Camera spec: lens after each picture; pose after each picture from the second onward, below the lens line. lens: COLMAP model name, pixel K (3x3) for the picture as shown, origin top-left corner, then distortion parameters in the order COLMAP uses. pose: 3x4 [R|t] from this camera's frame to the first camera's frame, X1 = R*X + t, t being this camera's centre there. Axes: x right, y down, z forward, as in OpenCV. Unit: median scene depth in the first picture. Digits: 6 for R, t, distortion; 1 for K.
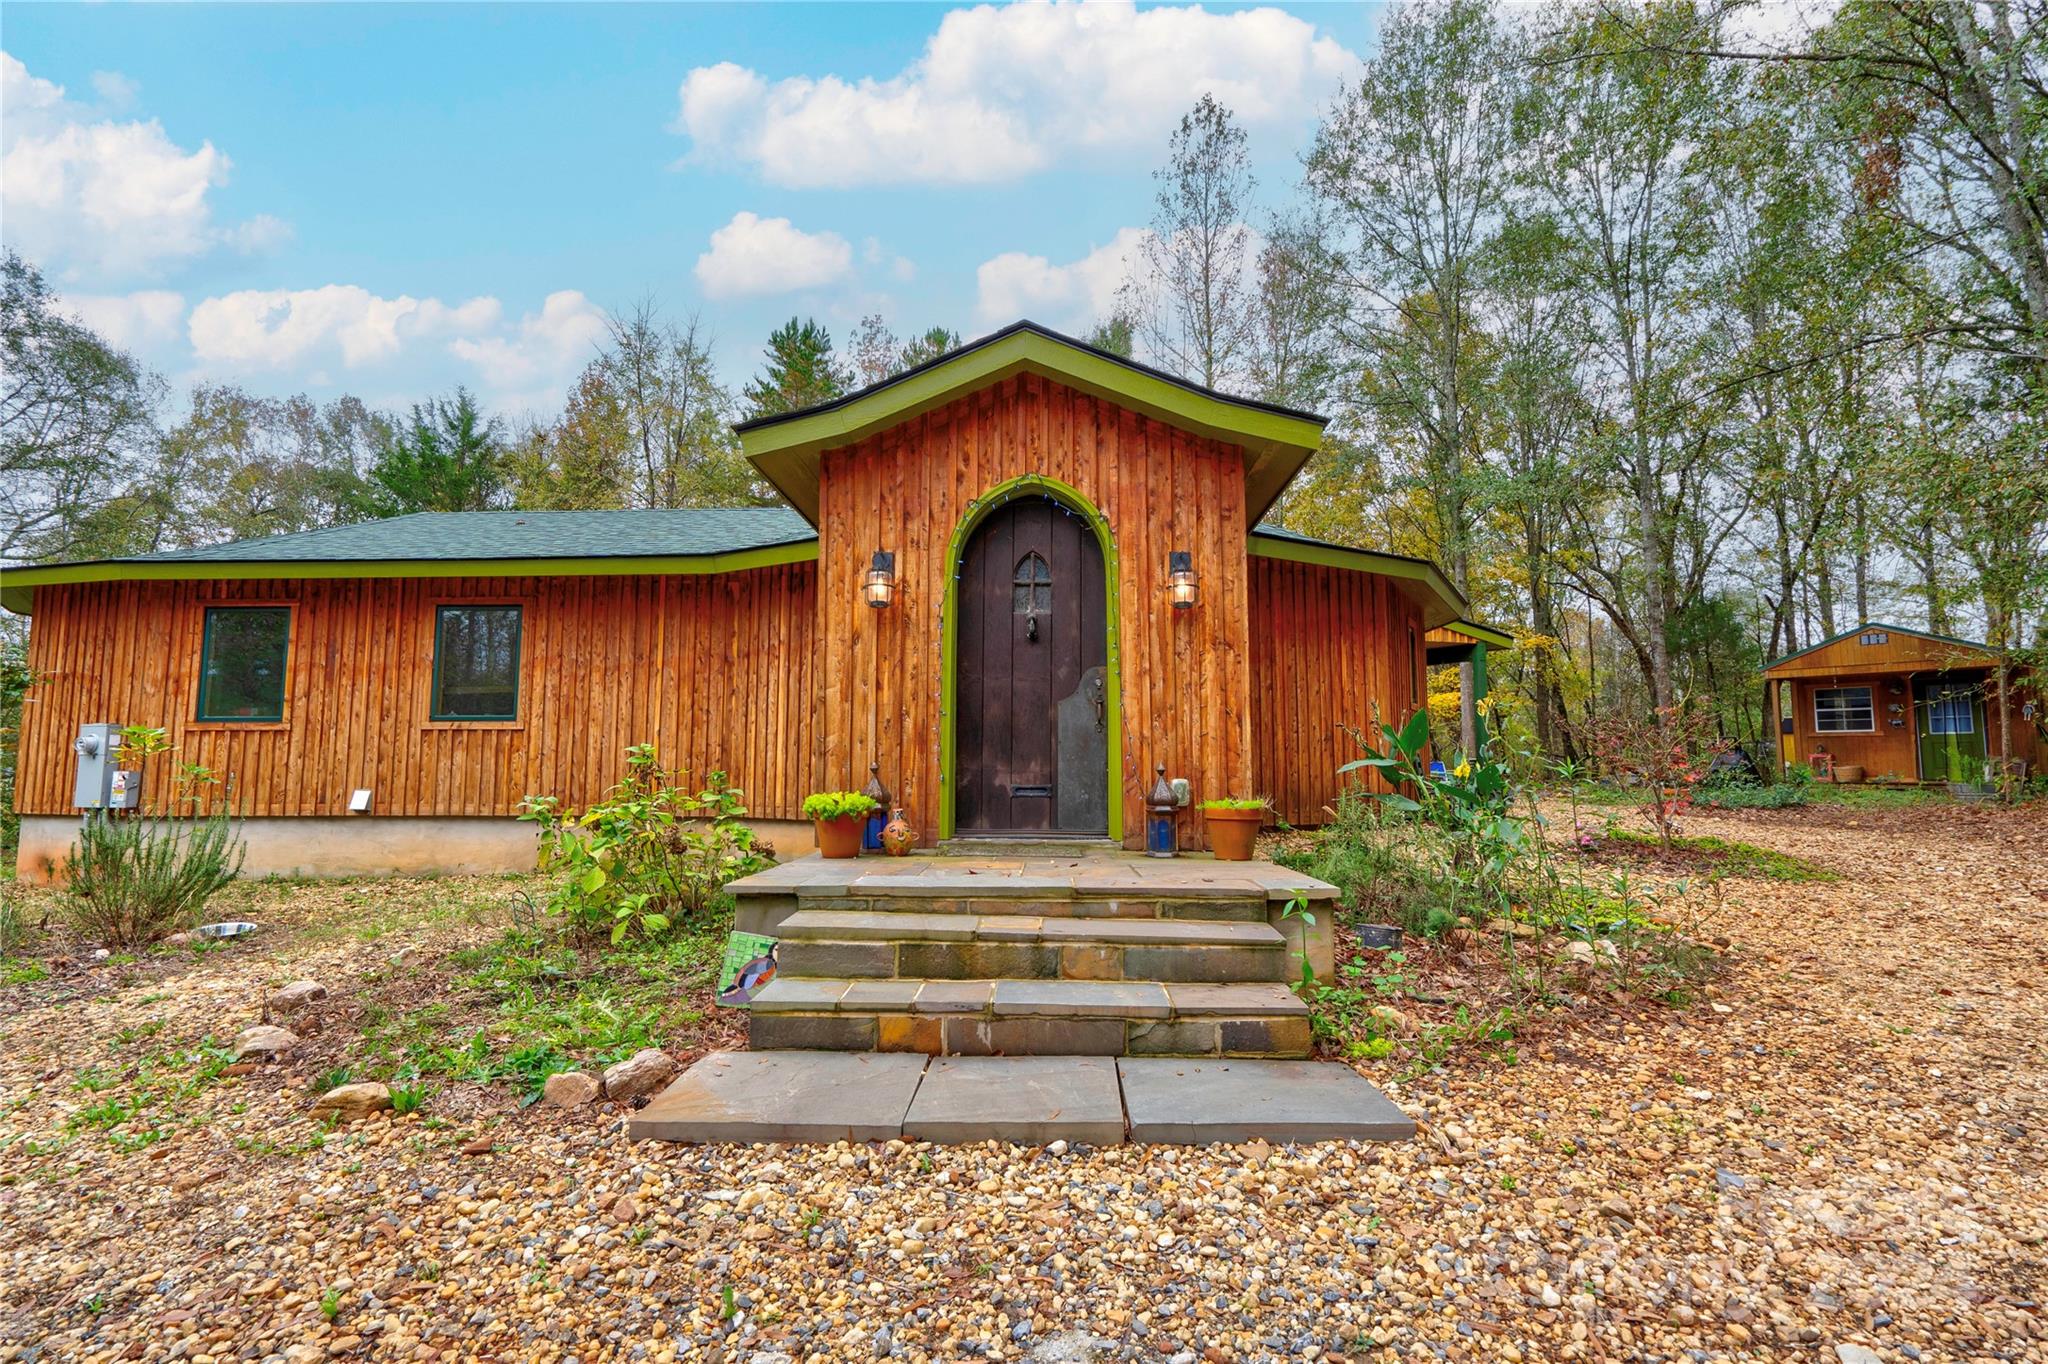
lens RADIAL K [[952.2, 0, 1024.0], [0, 952.2, 682.0], [0, 0, 1]] dist [-0.000174, 0.000352]
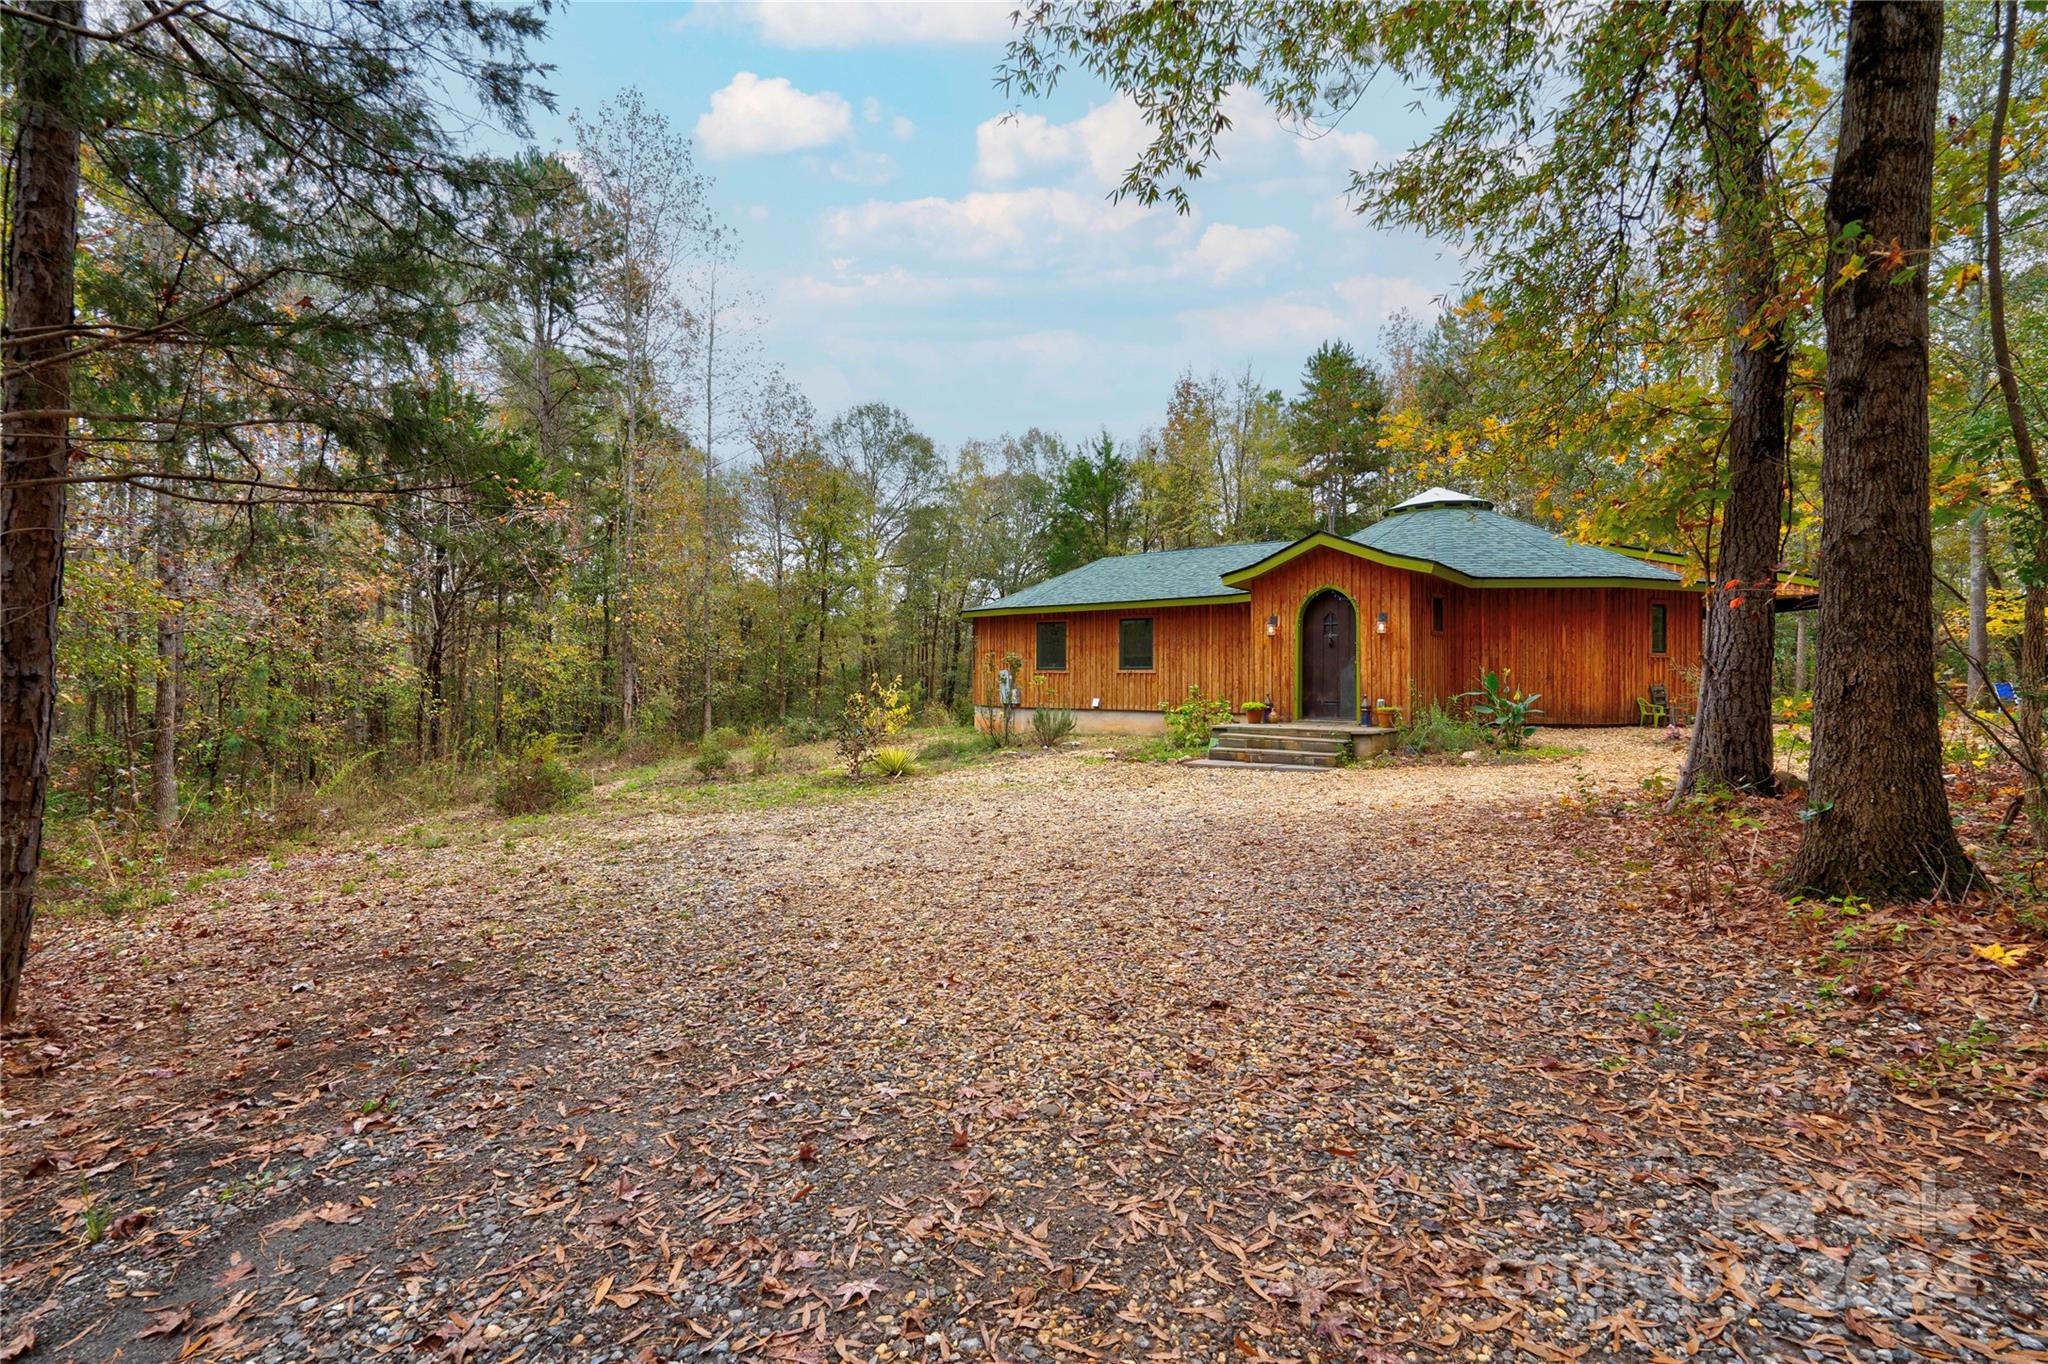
lens RADIAL K [[1051.3, 0, 991.1], [0, 1051.3, 683.8], [0, 0, 1]] dist [0.012756, 0.001330]
pose [[0.809229, 0.004489, -0.587476, 0.982543], [0.053906, 0.995185, 0.081858, -0.235186], [0.585015, -0.097910, 0.805091, -1.952863]]
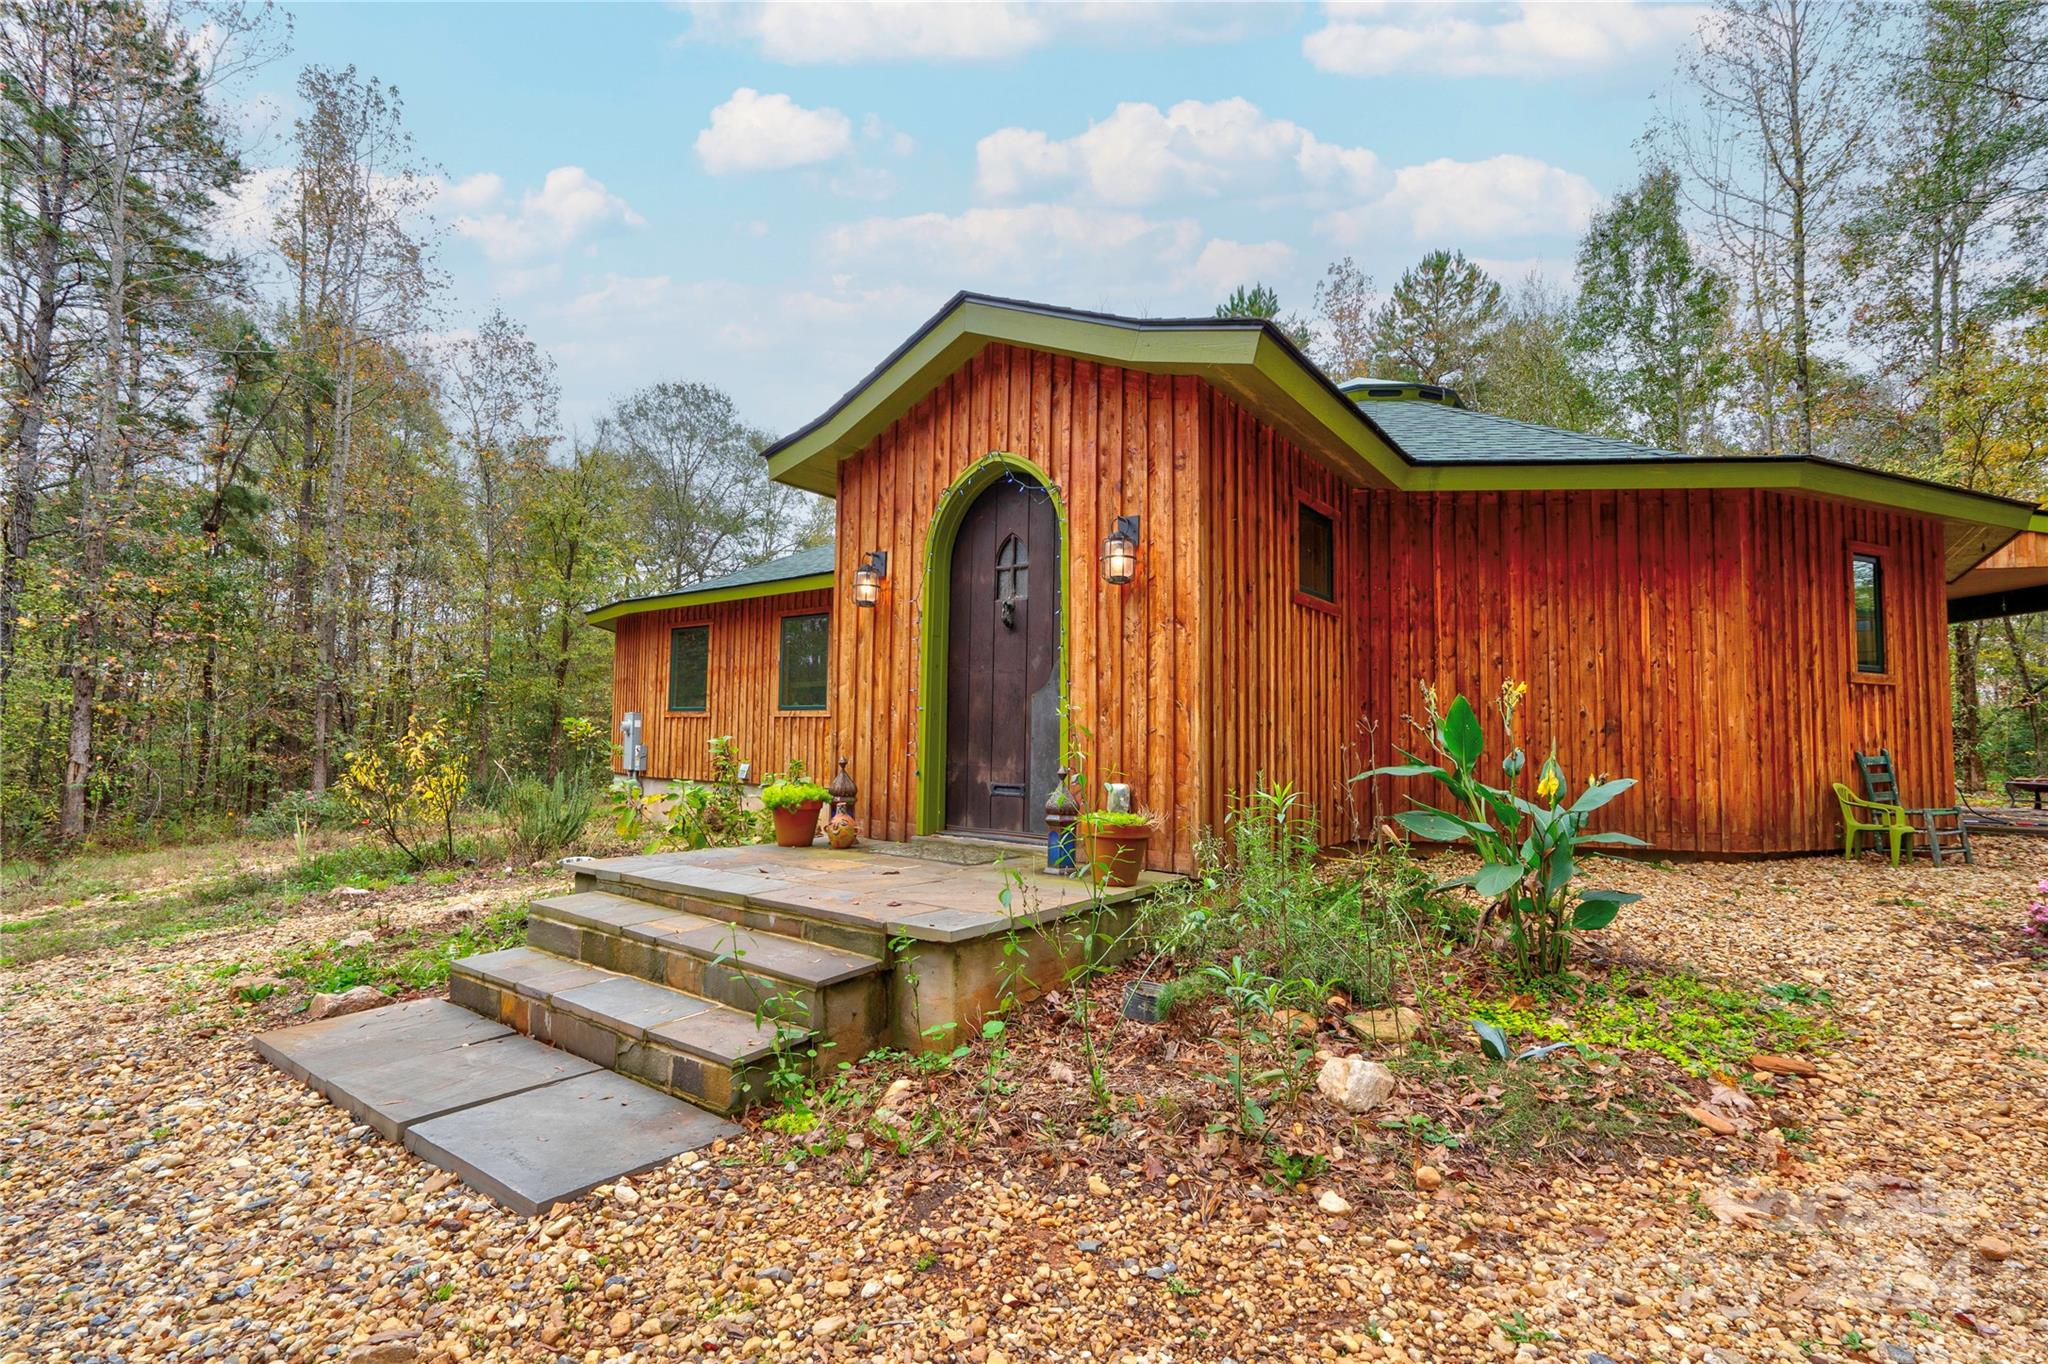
lens RADIAL K [[952.2, 0, 1024.0], [0, 952.2, 682.0], [0, 0, 1]] dist [-0.000174, 0.000352]
pose [[0.812776, -0.022214, -0.582153, 0.574840], [0.039120, 0.999098, 0.016493, -0.006724], [0.581261, -0.036179, 0.812912, 0.249828]]
